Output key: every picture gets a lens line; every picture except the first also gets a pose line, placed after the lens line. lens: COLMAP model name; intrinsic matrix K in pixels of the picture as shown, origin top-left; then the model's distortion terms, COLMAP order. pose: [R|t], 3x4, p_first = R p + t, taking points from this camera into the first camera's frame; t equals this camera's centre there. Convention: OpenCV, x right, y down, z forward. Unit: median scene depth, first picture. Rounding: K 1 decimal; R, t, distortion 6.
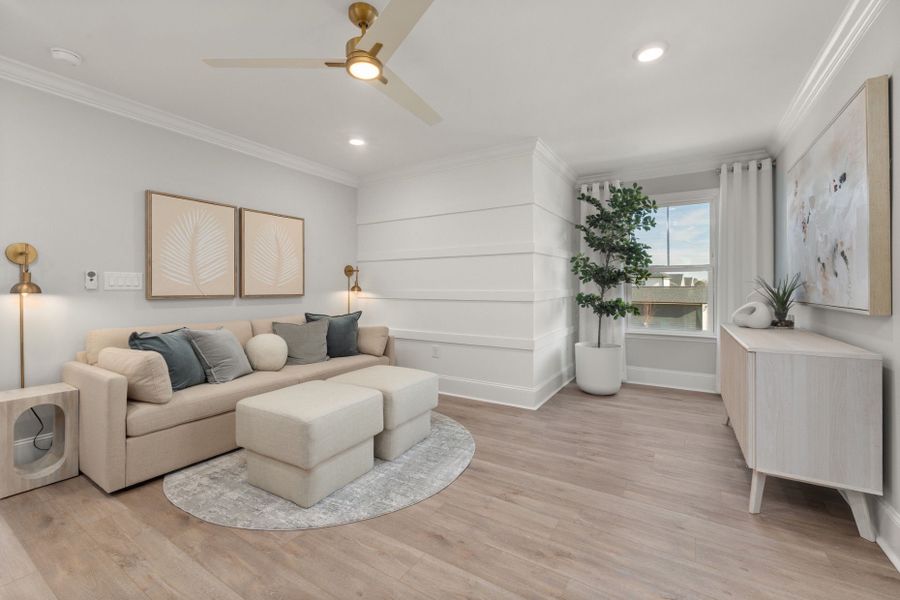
lens RADIAL K [[380.2, 0, 445.7], [0, 380.2, 290.2], [0, 0, 1]] dist [-0.000823, -0.000433]
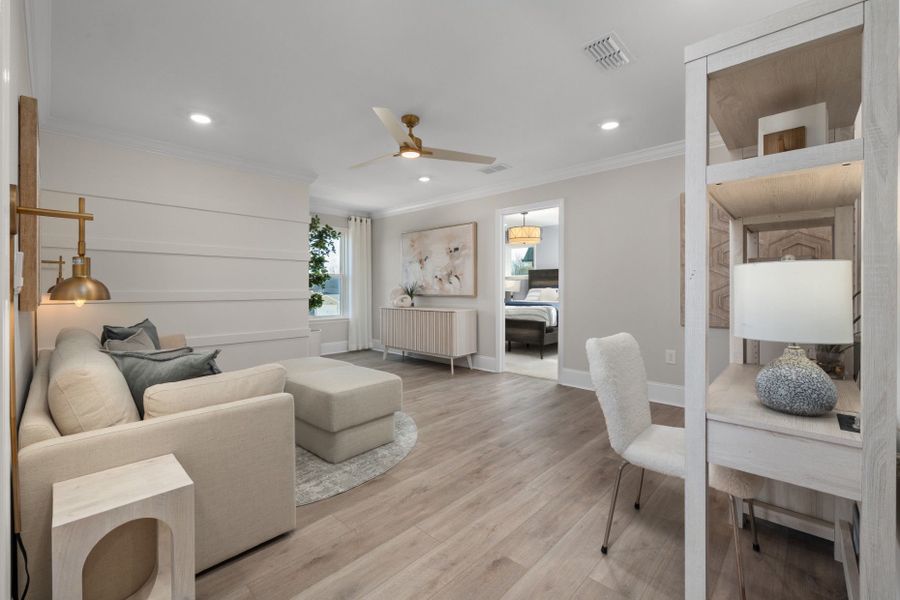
lens RADIAL K [[380.2, 0, 445.7], [0, 380.2, 290.2], [0, 0, 1]] dist [-0.000823, -0.000433]
pose [[0.197086, -0.005725, 0.980369, -1.801462], [0.006584, 0.999968, 0.004516, -0.003134], [-0.980364, 0.005565, 0.197118, 0.538851]]
